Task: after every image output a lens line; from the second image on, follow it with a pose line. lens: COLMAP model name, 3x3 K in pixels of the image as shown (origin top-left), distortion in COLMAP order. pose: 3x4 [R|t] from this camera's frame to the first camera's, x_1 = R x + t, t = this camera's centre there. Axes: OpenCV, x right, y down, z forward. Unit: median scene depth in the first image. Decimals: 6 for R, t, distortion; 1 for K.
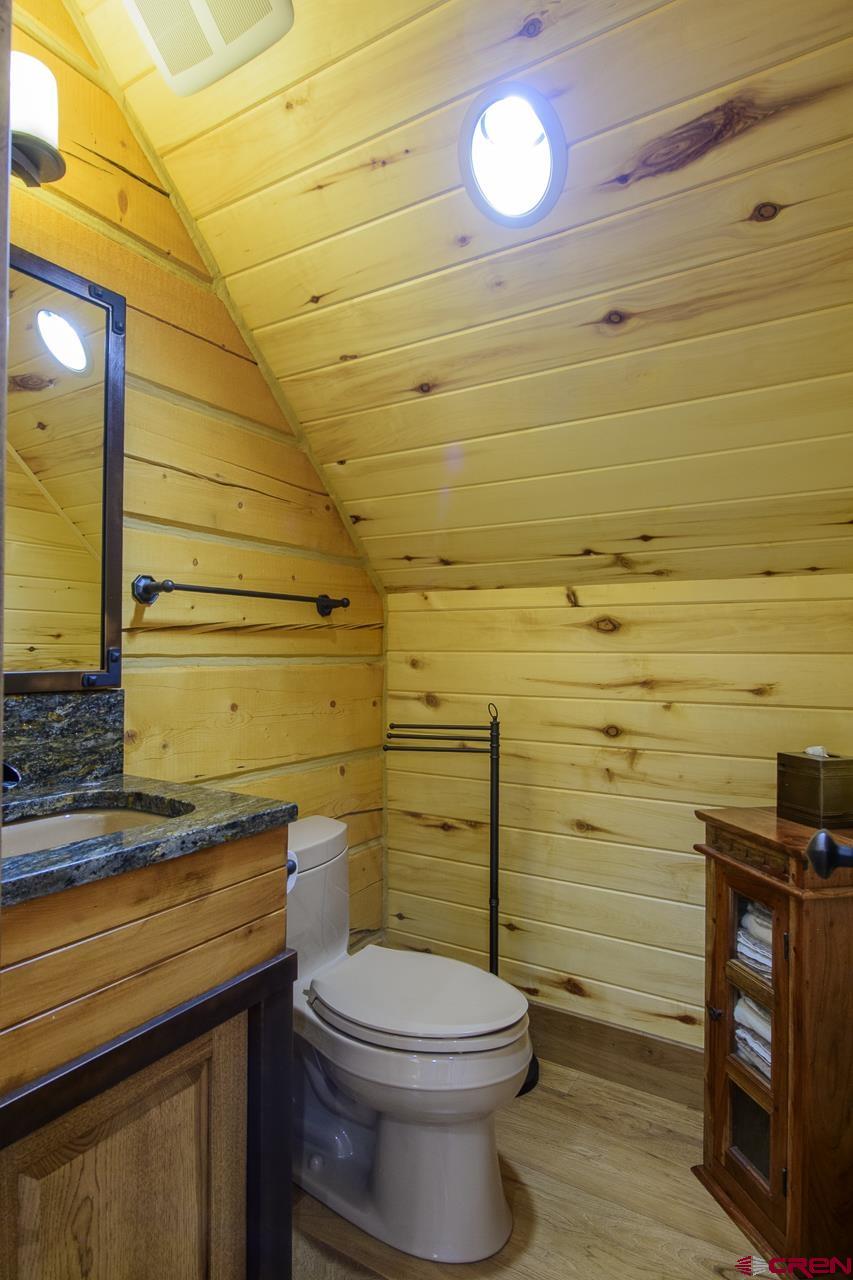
lens RADIAL K [[667.2, 0, 429.5], [0, 667.2, 644.3], [0, 0, 1]] dist [-0.000312, -0.005129]
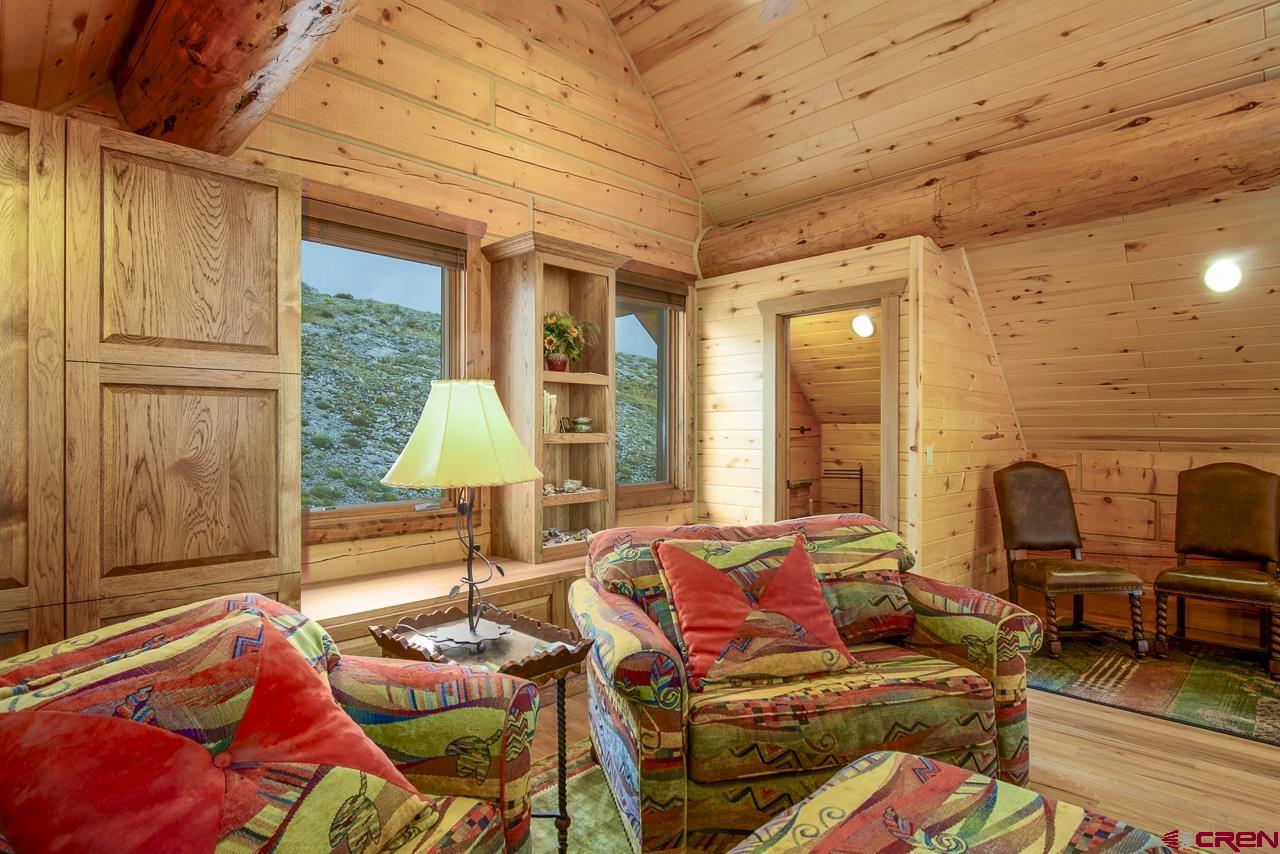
lens RADIAL K [[667.2, 0, 637.7], [0, 667.2, 430.4], [0, 0, 1]] dist [-0.000312, -0.005129]
pose [[0.967967, -0.001813, -0.251071, -0.114674], [0.004583, 0.999935, 0.010448, -0.087507], [0.251035, -0.011264, 0.967912, -2.023163]]
